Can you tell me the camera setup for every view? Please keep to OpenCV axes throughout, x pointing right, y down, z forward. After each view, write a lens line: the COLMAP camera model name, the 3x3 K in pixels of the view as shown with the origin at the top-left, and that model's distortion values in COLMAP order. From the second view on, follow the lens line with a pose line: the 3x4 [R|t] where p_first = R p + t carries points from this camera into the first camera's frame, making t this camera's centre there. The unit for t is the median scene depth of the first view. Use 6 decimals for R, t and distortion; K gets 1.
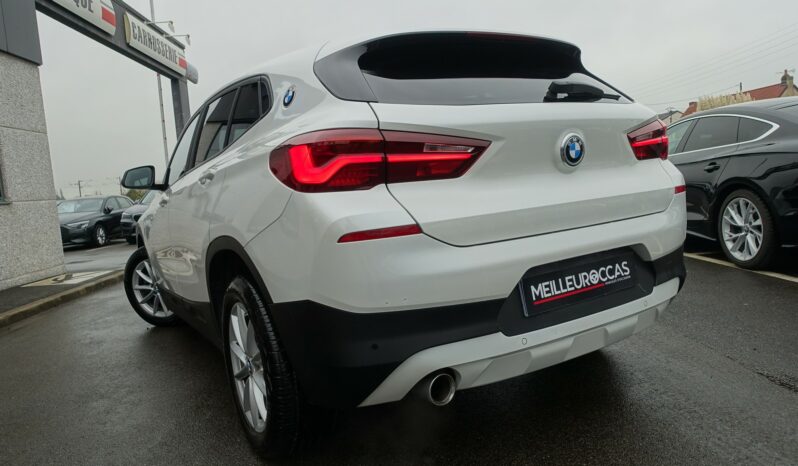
lens RADIAL K [[543.9, 0, 399.0], [0, 543.9, 233.0], [0, 0, 1]] dist [-0.004678, -0.000169]
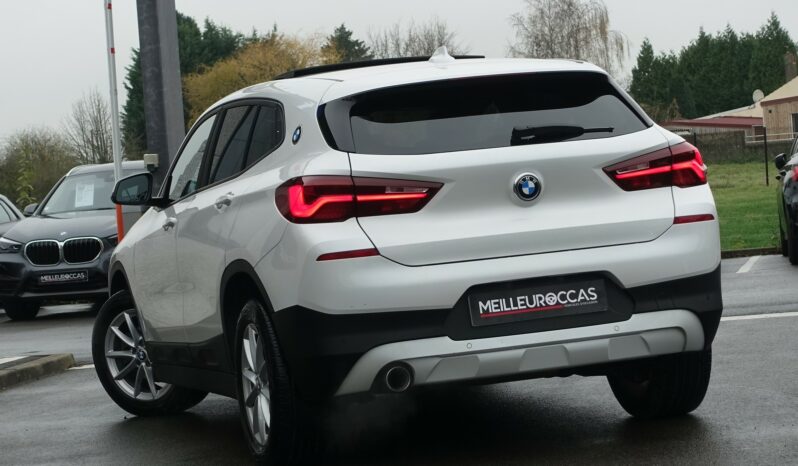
lens RADIAL K [[1729.9, 0, 399.0], [0, 1729.9, 233.0], [0, 0, 1]] dist [0.072824, 0.055502]
pose [[0.974164, 0.009625, -0.225635, 0.885898], [-0.019601, 0.998925, -0.042017, 0.104341], [0.224988, 0.045354, 0.973305, -2.640044]]
